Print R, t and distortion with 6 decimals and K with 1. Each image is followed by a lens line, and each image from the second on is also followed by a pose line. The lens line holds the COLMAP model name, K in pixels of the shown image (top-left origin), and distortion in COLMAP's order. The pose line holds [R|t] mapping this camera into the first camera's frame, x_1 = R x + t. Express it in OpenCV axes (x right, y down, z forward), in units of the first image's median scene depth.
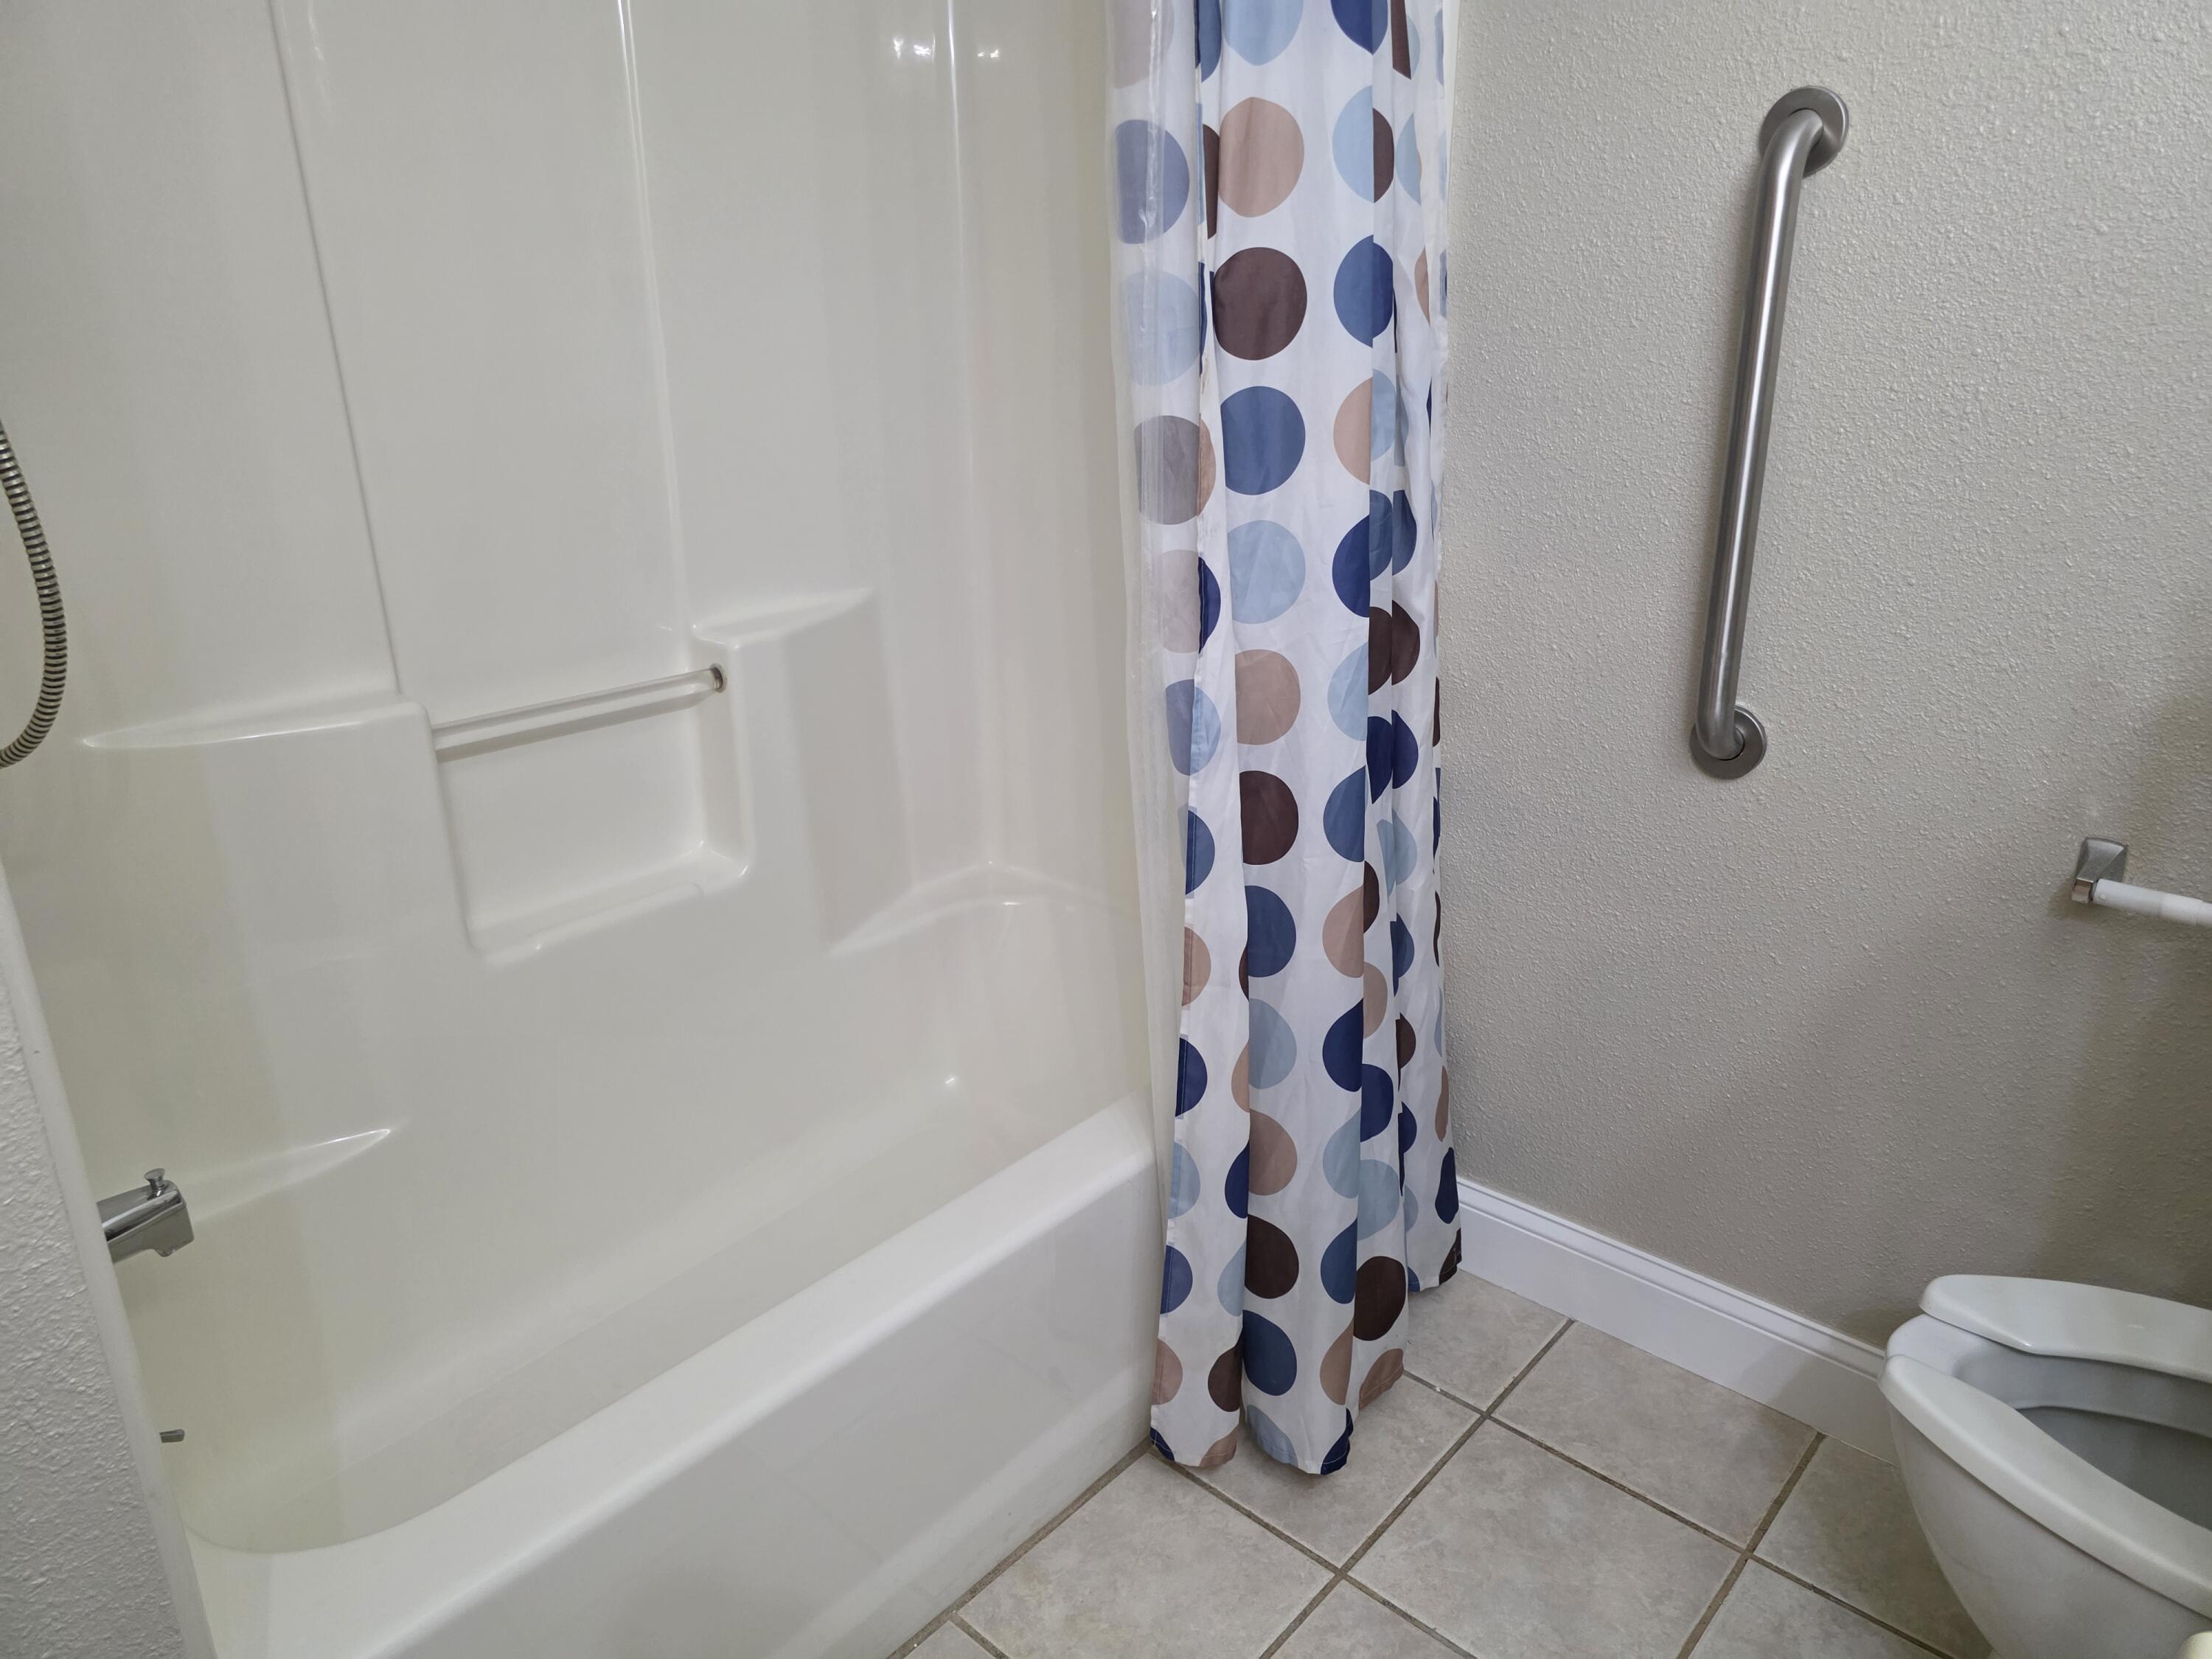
lens RADIAL K [[1519.2, 0, 1110.8], [0, 1519.2, 815.7], [0, 0, 1]] dist [0.065352, -0.048977]
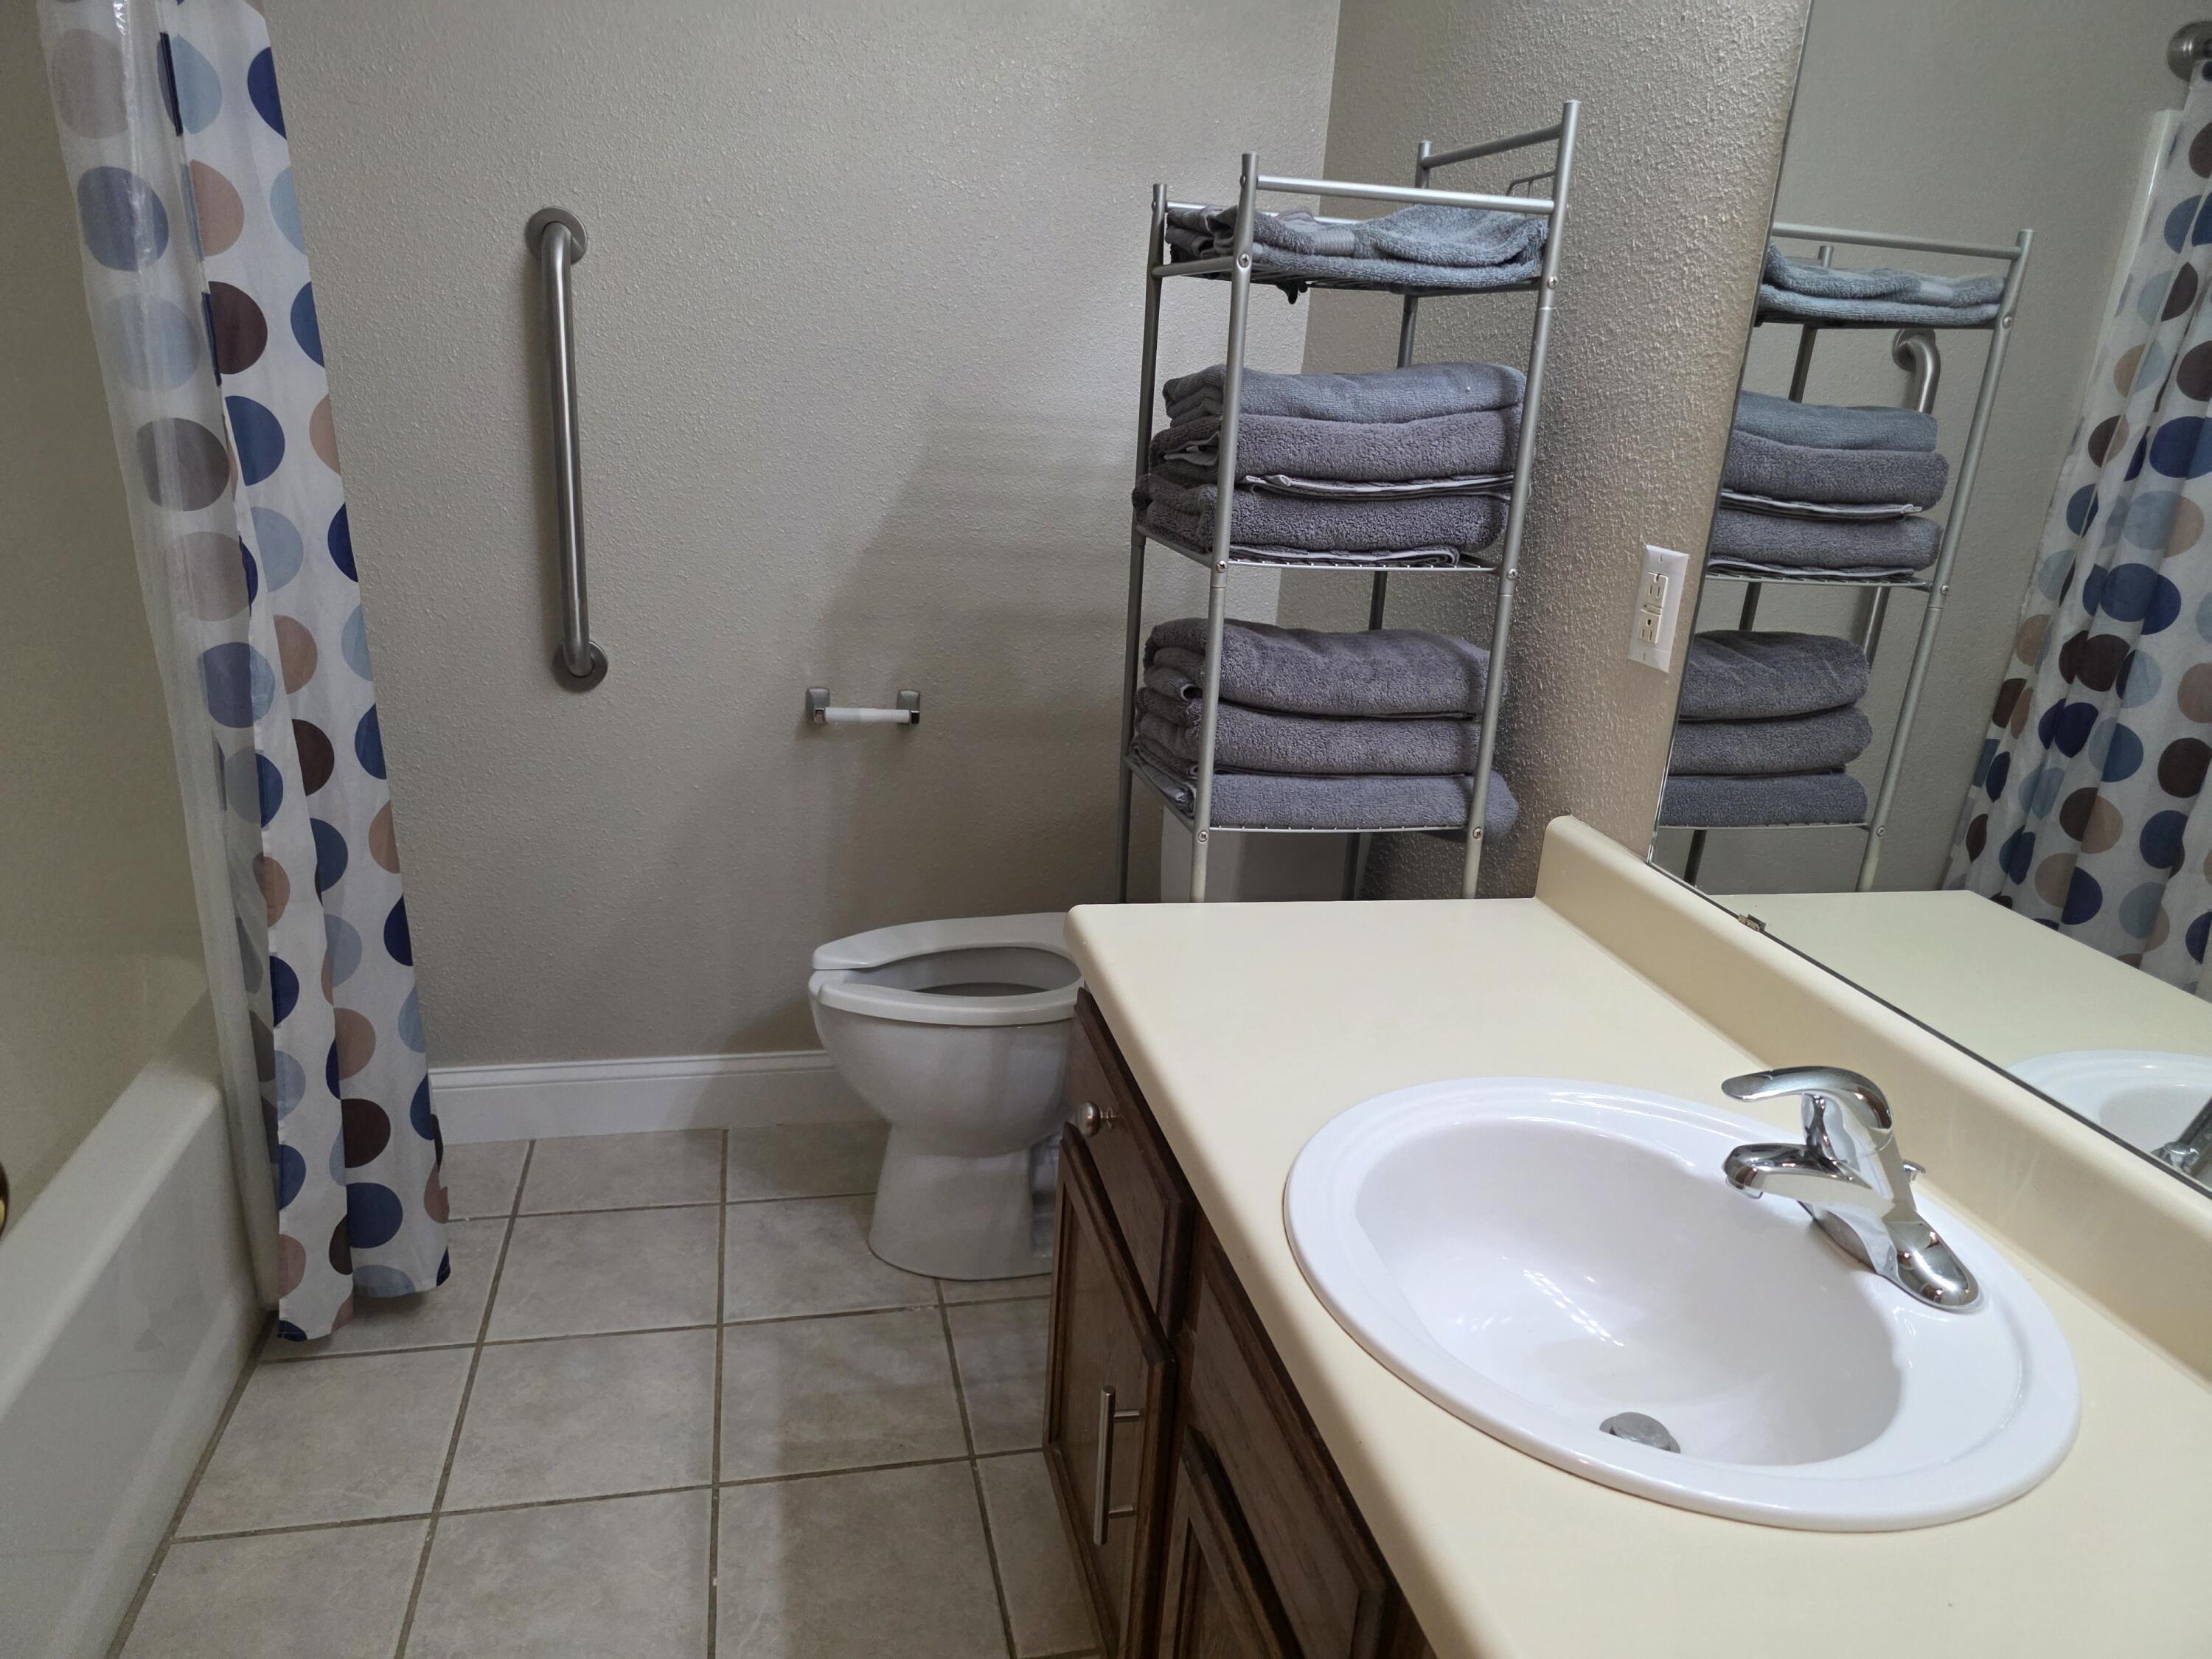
lens RADIAL K [[1458.3, 0, 1106.0], [0, 1458.3, 829.5], [0, 0, 1]] dist [0.064428, -0.067070]
pose [[0.580950, -0.202297, 0.788399, -0.456853], [0.204720, 0.973799, 0.099017, 0.071761], [-0.787773, 0.103877, 0.607143, -0.199483]]
